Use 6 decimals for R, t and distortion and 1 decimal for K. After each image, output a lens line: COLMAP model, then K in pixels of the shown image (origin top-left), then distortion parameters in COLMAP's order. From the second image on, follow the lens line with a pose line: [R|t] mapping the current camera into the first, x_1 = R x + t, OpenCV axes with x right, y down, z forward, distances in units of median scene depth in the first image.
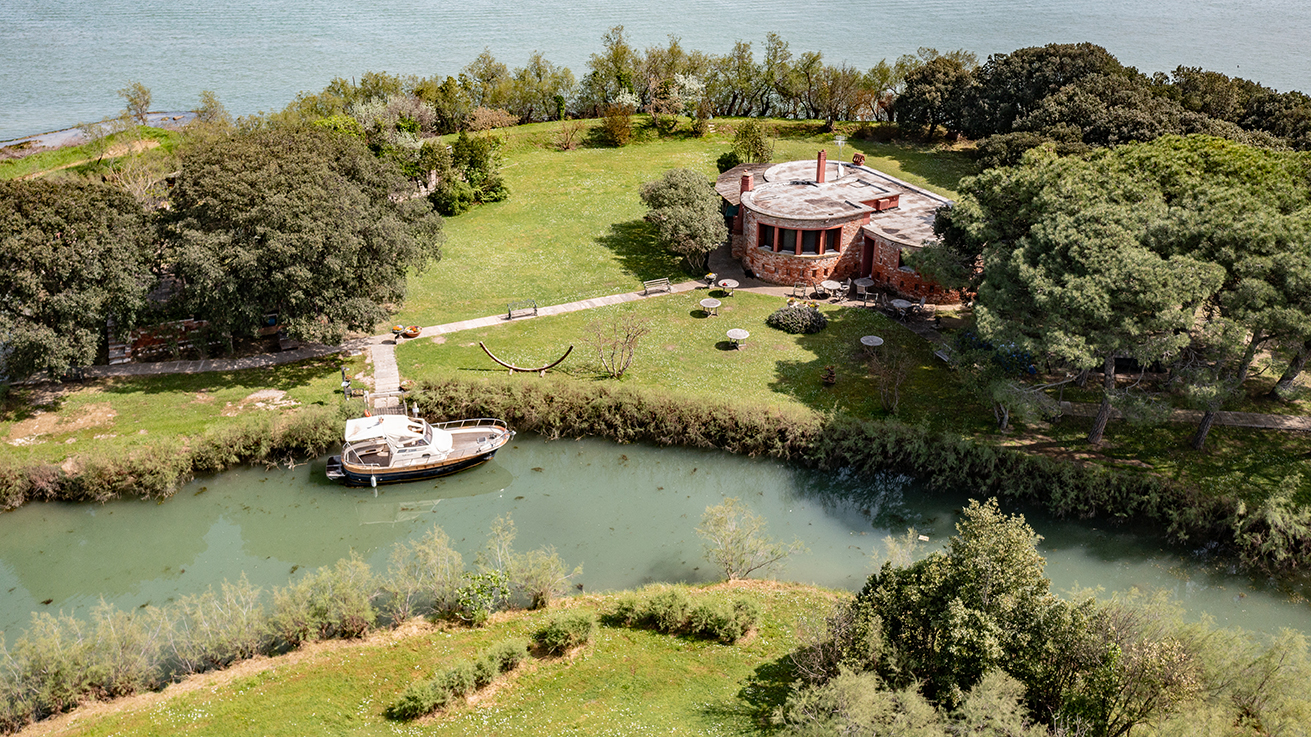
lens RADIAL K [[1053.7, 0, 655.5], [0, 1053.7, 368.5], [0, 0, 1]] dist [-0.003760, -0.001733]
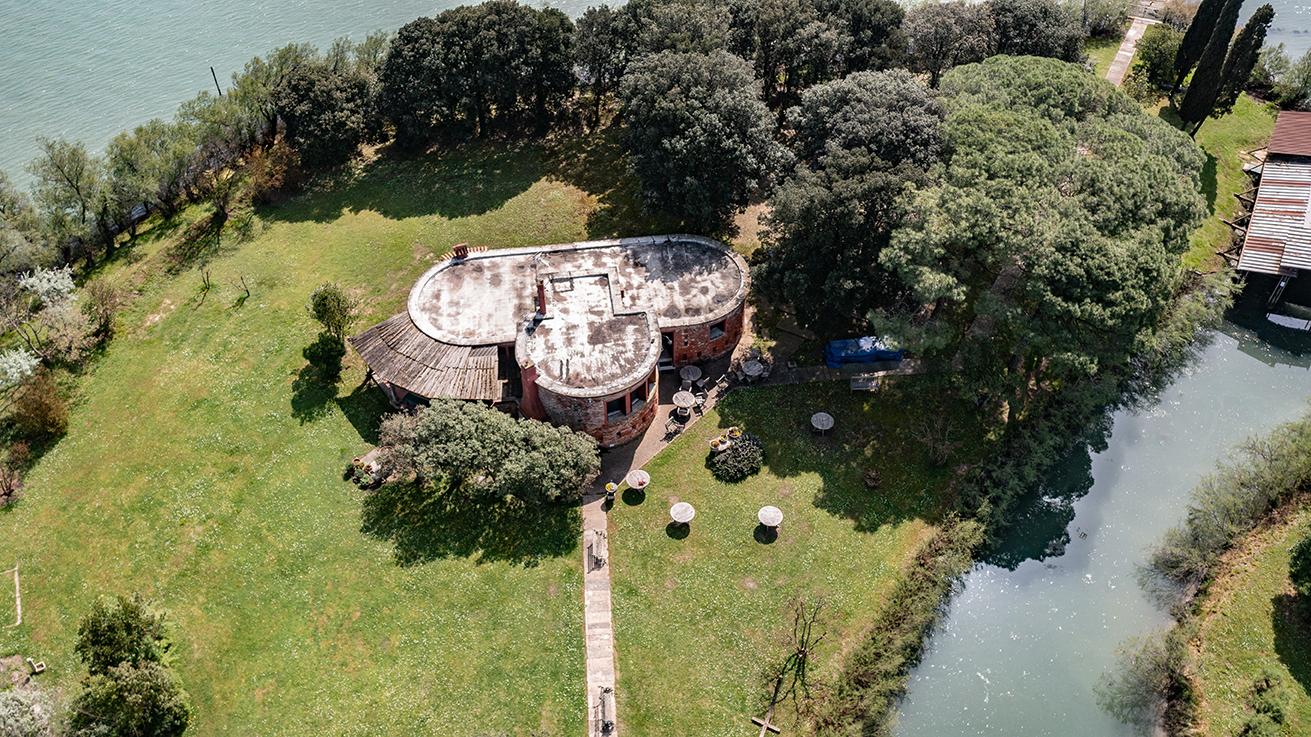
lens RADIAL K [[1053.7, 0, 655.5], [0, 1053.7, 368.5], [0, 0, 1]] dist [-0.003760, -0.001733]
pose [[0.347567, -0.654843, 0.671102, -0.500285], [0.432901, 0.746945, 0.504647, -0.652247], [-0.831741, 0.115122, 0.543096, 0.588970]]
